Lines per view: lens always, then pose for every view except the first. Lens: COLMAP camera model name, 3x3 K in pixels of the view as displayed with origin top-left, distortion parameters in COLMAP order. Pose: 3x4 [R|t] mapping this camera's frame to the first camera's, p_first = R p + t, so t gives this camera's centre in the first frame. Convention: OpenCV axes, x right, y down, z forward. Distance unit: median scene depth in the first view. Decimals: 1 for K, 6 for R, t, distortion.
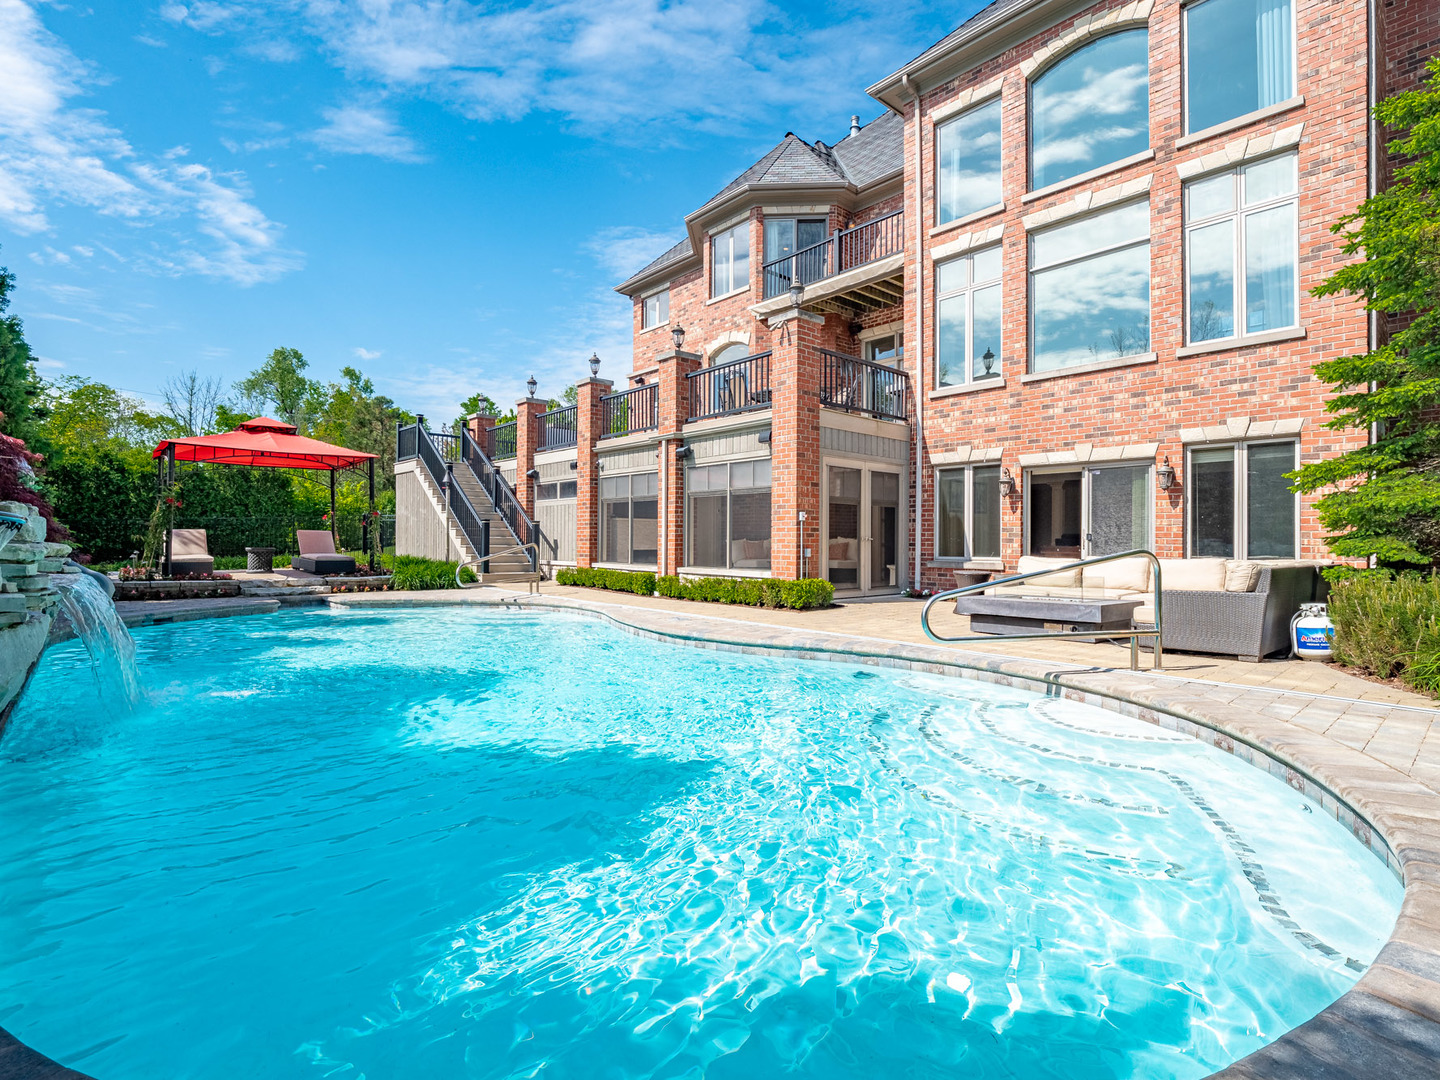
lens RADIAL K [[710.9, 0, 720.0], [0, 710.9, 540.0], [0, 0, 1]] dist [-0.010445, -0.000330]
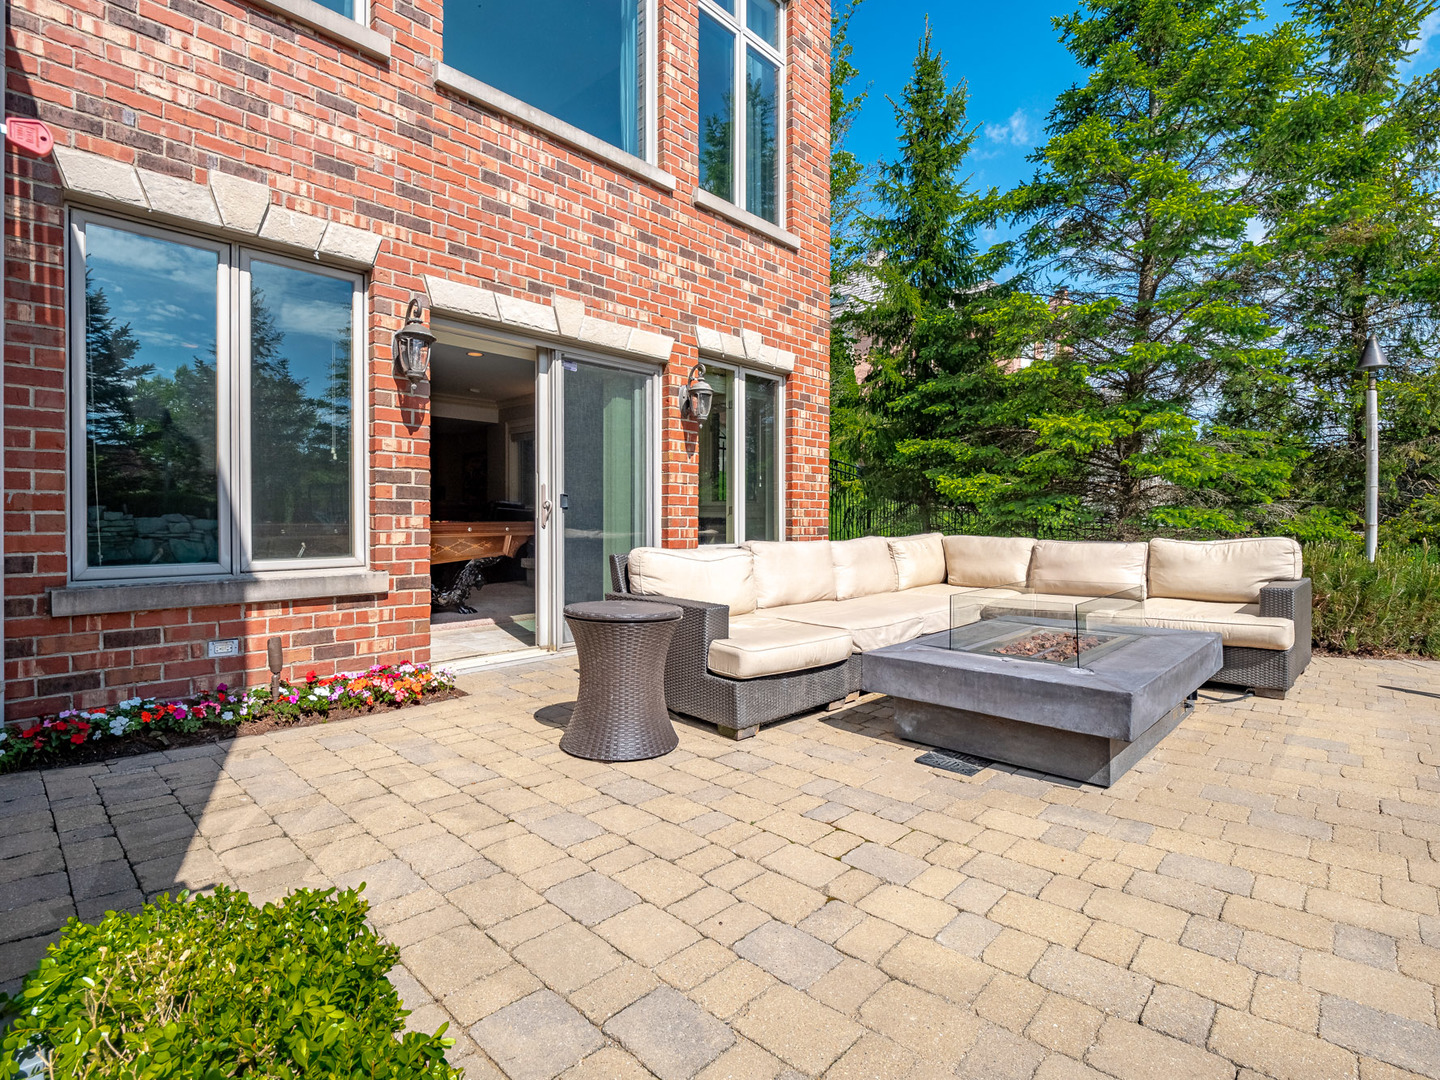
lens RADIAL K [[710.9, 0, 720.0], [0, 710.9, 540.0], [0, 0, 1]] dist [-0.010445, -0.000330]
pose [[-0.100709, -0.029865, 0.994468, 0.038195], [-0.000202, 0.999550, 0.029997, 0.007226], [-0.994916, 0.002820, -0.100670, 0.936995]]
